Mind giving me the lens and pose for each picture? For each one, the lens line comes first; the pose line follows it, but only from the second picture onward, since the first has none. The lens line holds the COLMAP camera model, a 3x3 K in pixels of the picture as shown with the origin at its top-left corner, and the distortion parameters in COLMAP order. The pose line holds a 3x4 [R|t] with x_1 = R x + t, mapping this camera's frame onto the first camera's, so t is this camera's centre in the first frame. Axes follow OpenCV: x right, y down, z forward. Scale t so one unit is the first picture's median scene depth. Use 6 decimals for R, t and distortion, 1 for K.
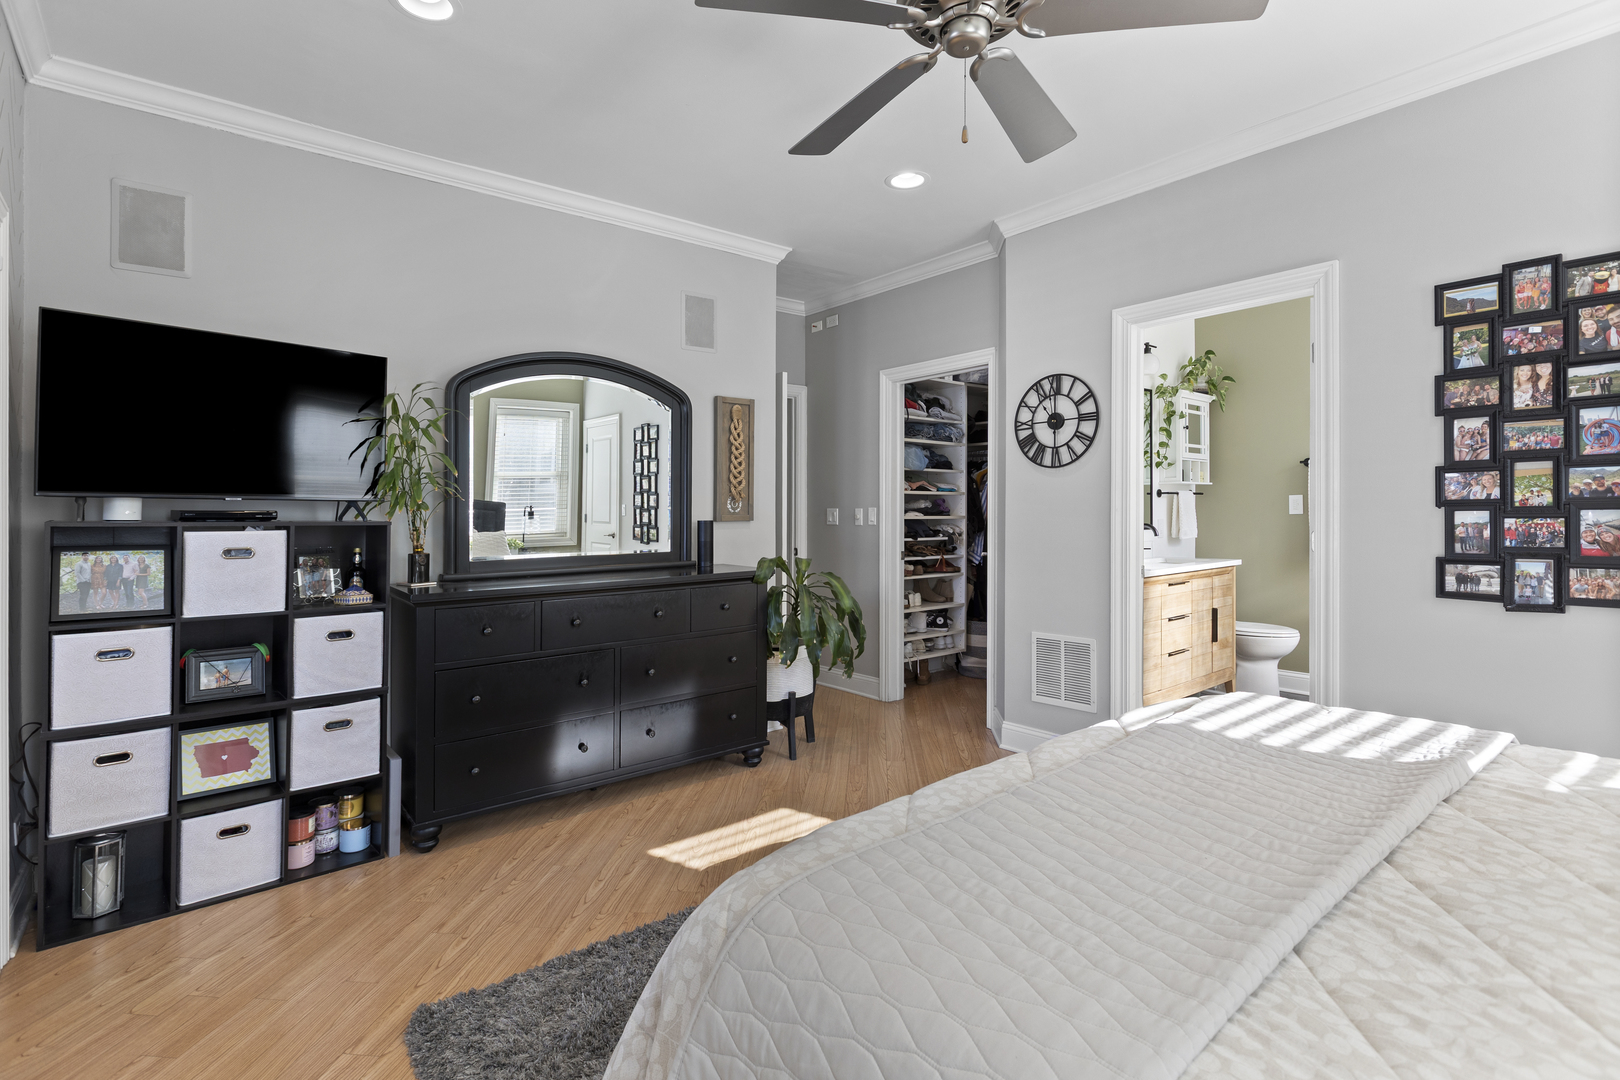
lens RADIAL K [[771.0, 0, 808.6], [0, 771.0, 531.5], [0, 0, 1]] dist [-0.001708, -0.002292]
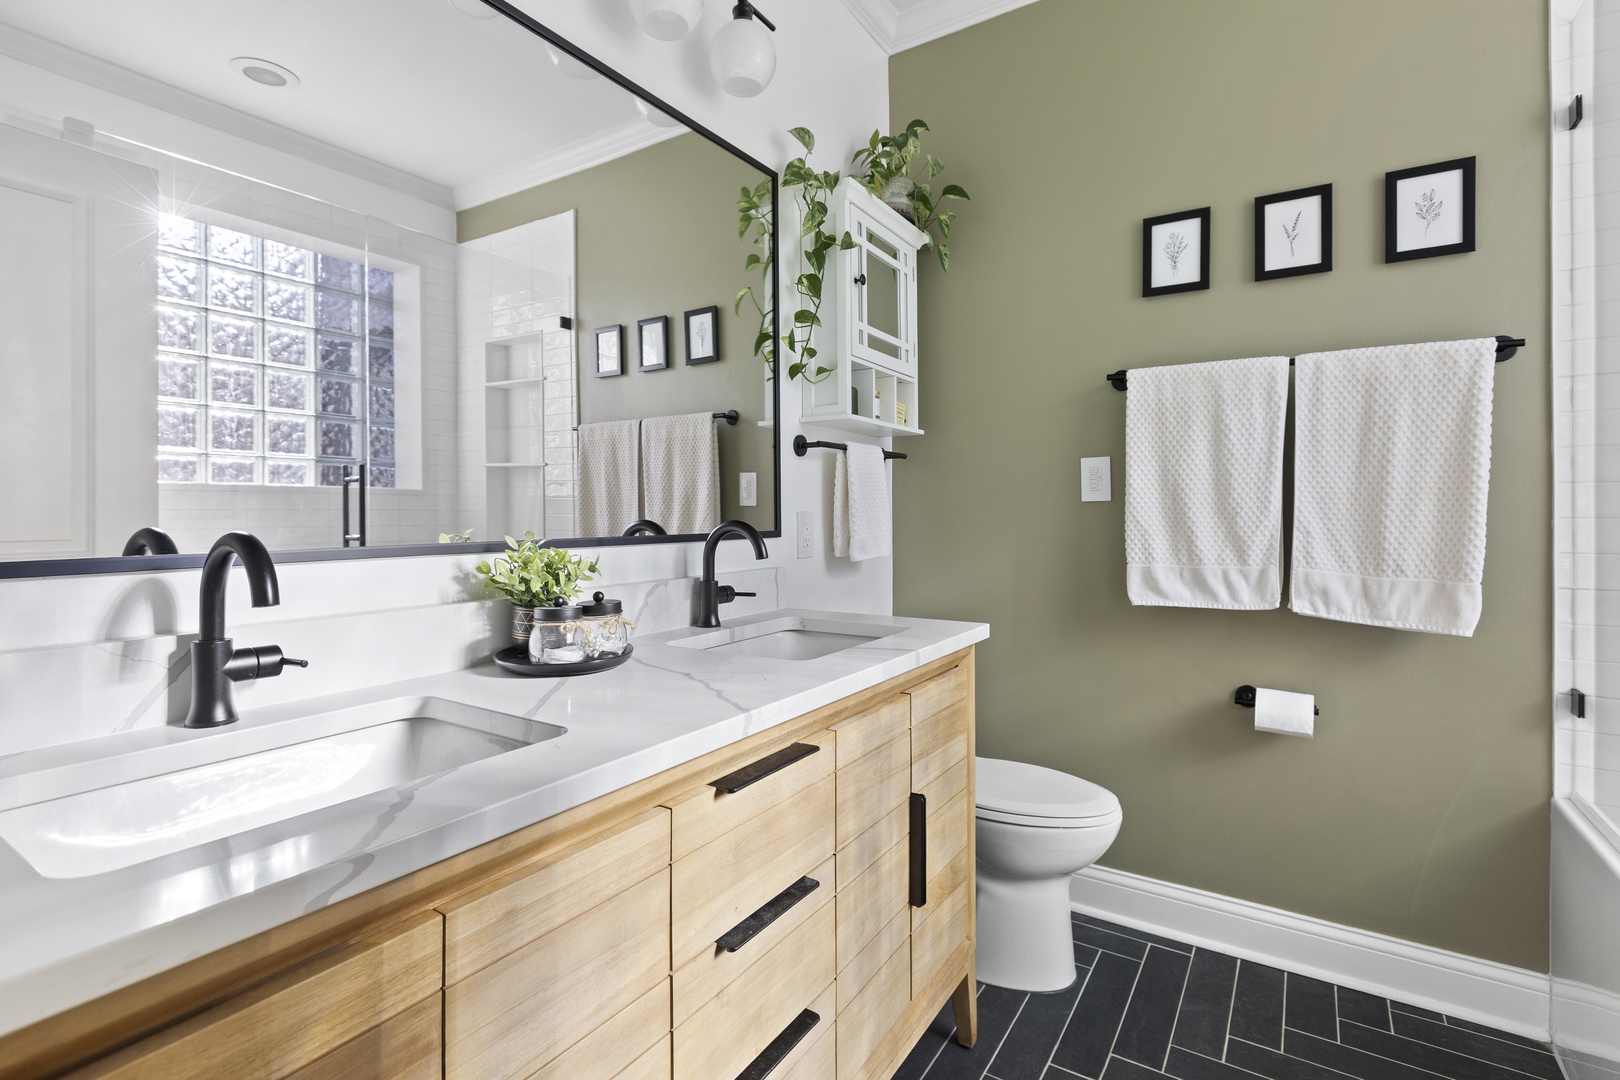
lens RADIAL K [[771.0, 0, 813.1], [0, 771.0, 525.5], [0, 0, 1]] dist [-0.001708, -0.002292]
pose [[0.951535, -0.001486, 0.307537, 0.344458], [0.002108, 0.999996, -0.001690, -0.008417], [-0.307533, 0.002256, 0.951535, 0.630474]]
